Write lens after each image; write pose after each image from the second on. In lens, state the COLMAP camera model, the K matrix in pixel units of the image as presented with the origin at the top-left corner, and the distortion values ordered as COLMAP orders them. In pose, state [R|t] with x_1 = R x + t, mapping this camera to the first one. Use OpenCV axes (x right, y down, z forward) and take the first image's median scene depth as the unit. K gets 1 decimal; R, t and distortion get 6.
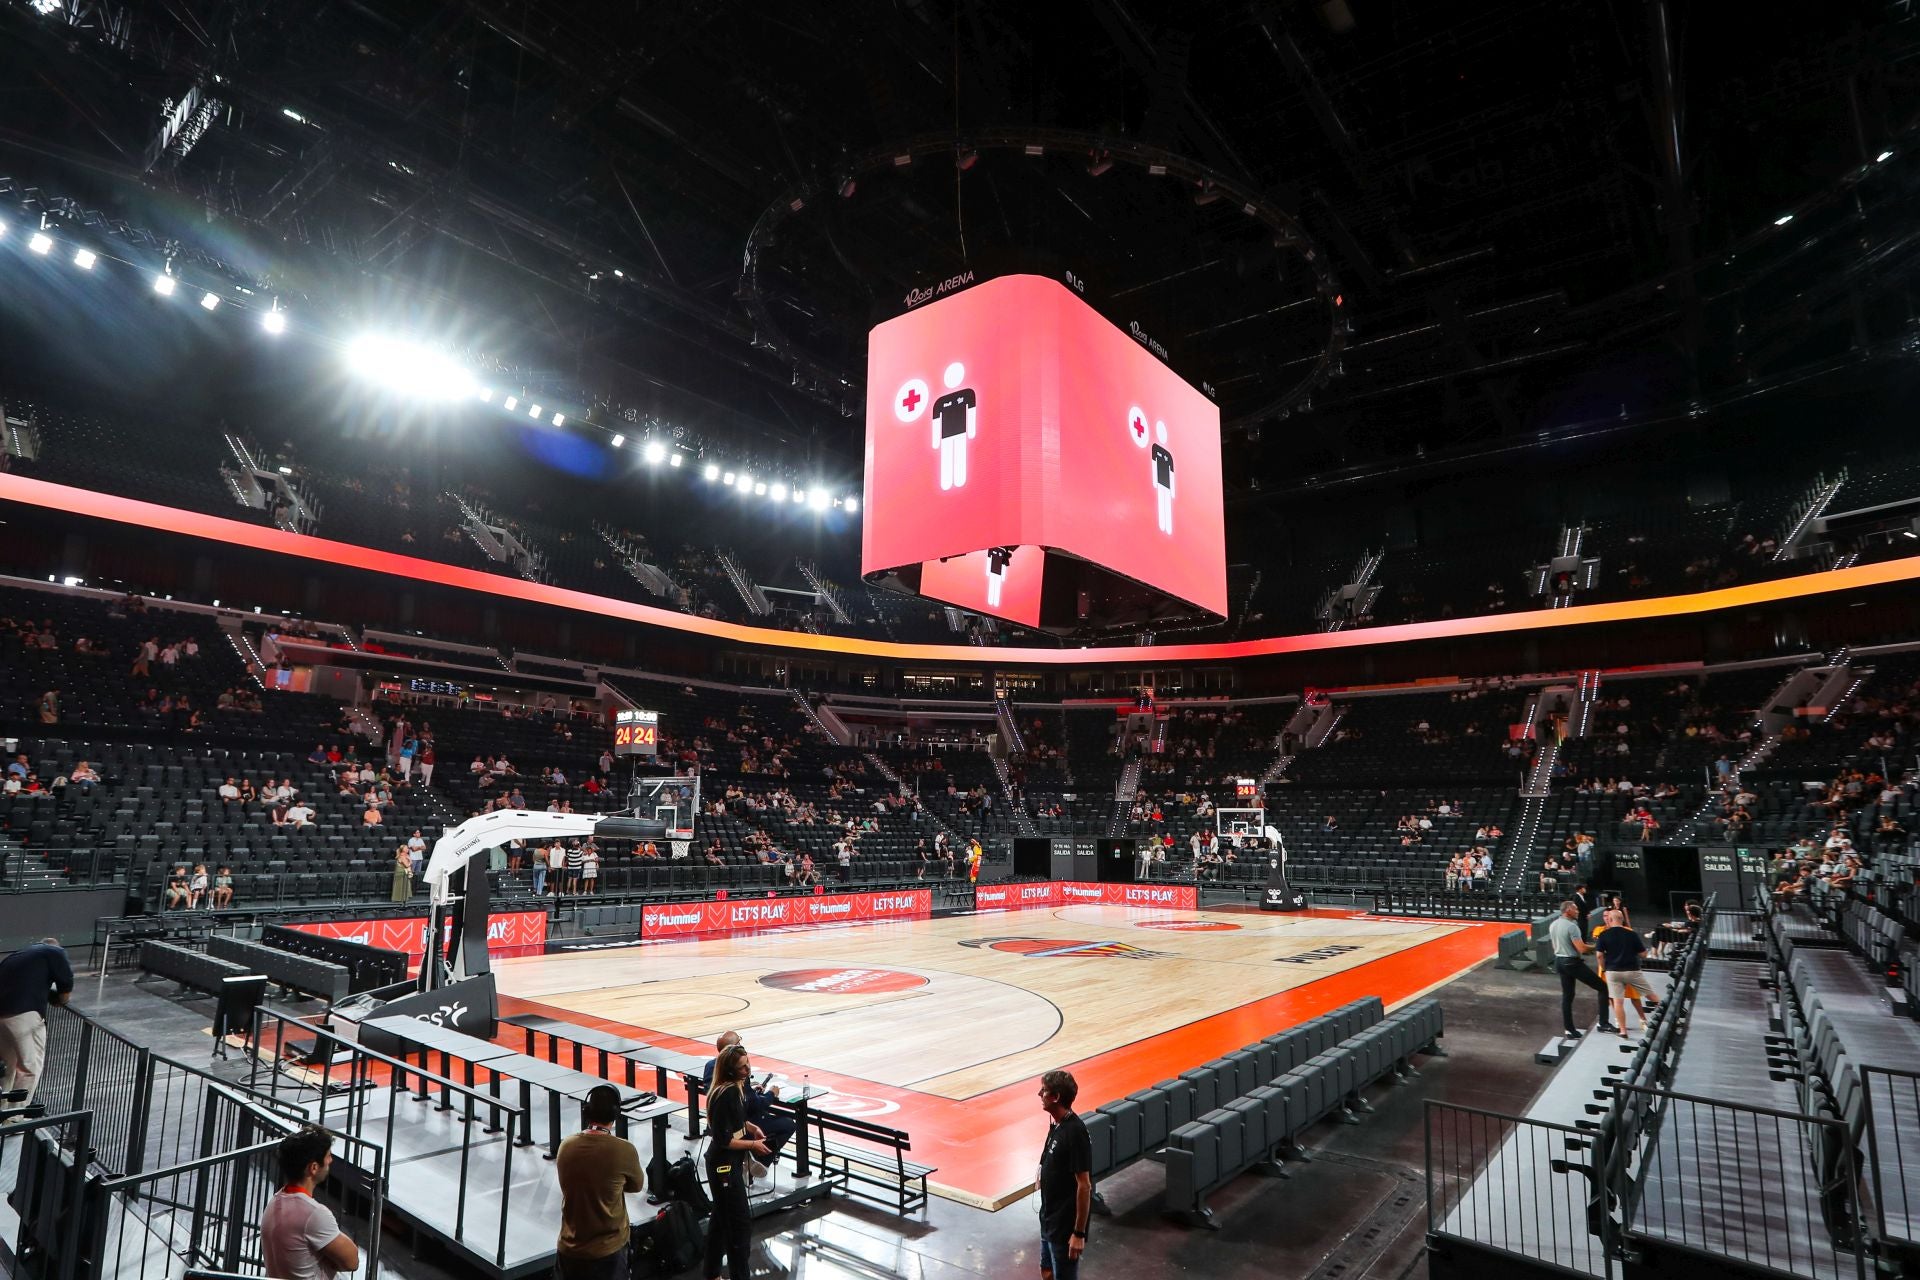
lens RADIAL K [[1026.7, 0, 950.8], [0, 1026.7, 642.8], [0, 0, 1]] dist [-0.052039, 0.026696]
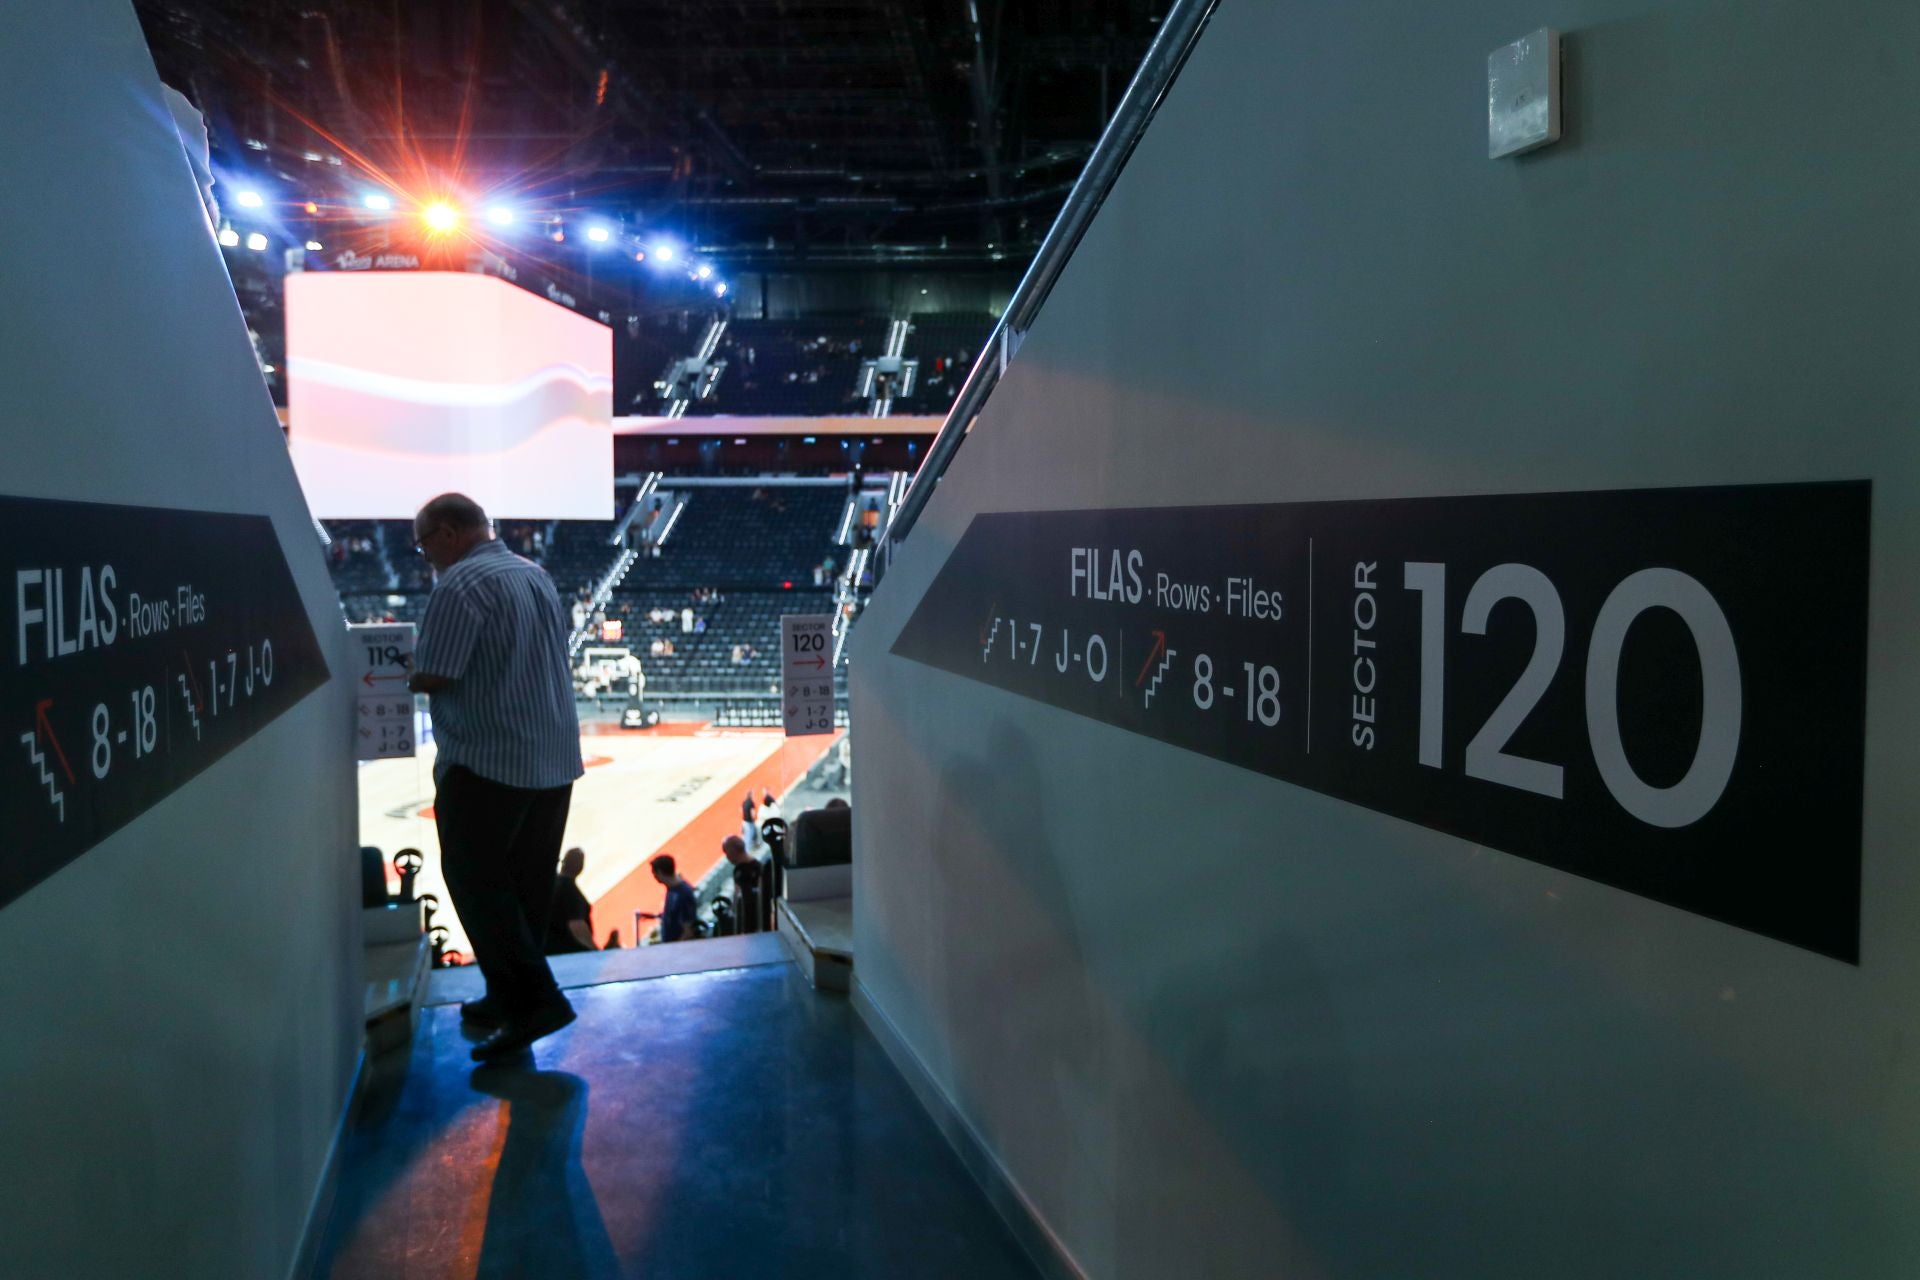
lens RADIAL K [[1300.4, 0, 1058.8], [0, 1300.4, 580.1], [0, 0, 1]] dist [-0.082136, 0.098422]
pose [[0.785969, -0.041838, 0.616848, -0.172074], [-0.097272, 0.976915, 0.190200, -0.198254], [-0.610566, -0.209494, 0.763755, -0.327091]]
